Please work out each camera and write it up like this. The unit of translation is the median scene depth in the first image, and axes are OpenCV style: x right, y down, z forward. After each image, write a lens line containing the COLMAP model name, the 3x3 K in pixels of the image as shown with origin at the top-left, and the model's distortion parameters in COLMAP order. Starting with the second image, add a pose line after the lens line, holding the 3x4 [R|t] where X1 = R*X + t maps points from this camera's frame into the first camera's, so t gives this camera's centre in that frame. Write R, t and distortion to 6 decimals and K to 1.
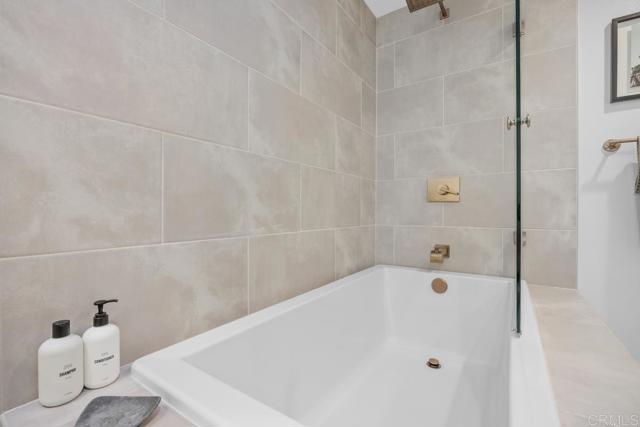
lens RADIAL K [[291.6, 0, 316.7], [0, 291.6, 211.2], [0, 0, 1]] dist [-0.001856, -0.000538]
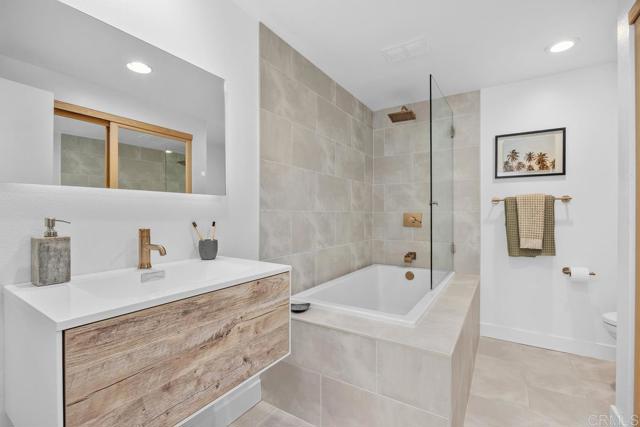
lens RADIAL K [[291.6, 0, 321.3], [0, 291.6, 215.1], [0, 0, 1]] dist [-0.001856, -0.000538]
pose [[0.999367, -0.000695, 0.035576, -0.175029], [0.000608, 0.999997, 0.002457, -0.115754], [-0.035578, -0.002434, 0.999364, -0.752634]]
